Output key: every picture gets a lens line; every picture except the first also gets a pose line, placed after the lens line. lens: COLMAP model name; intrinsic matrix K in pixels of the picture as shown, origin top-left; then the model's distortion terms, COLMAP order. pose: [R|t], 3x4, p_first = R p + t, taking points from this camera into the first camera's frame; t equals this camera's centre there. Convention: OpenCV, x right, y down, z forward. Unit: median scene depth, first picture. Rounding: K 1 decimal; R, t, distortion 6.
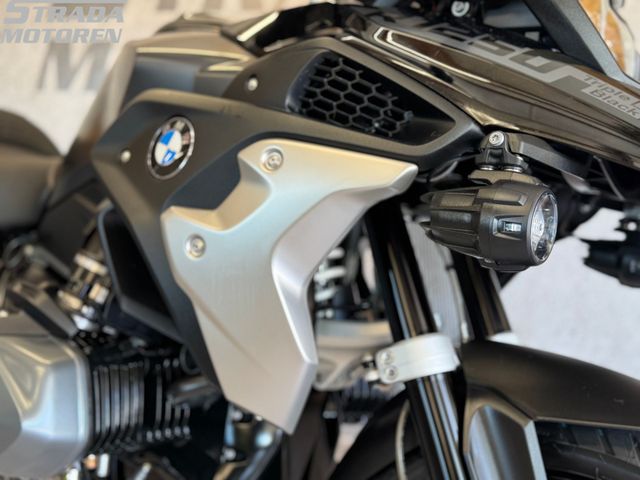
lens RADIAL K [[666.5, 0, 320.0], [0, 666.5, 240.0], [0, 0, 1]] dist [0.151187, -0.328598]
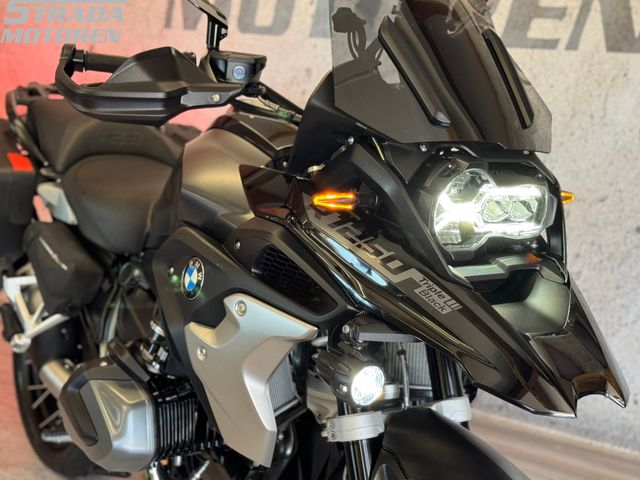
lens RADIAL K [[986.0, 0, 320.0], [0, 986.0, 240.0], [0, 0, 1]] dist [0.165947, -0.133396]
pose [[0.956623, 0.041101, -0.288415, 0.703391], [0.012753, 0.983141, 0.182404, -0.638151], [0.291049, -0.178170, 0.939971, -1.008244]]
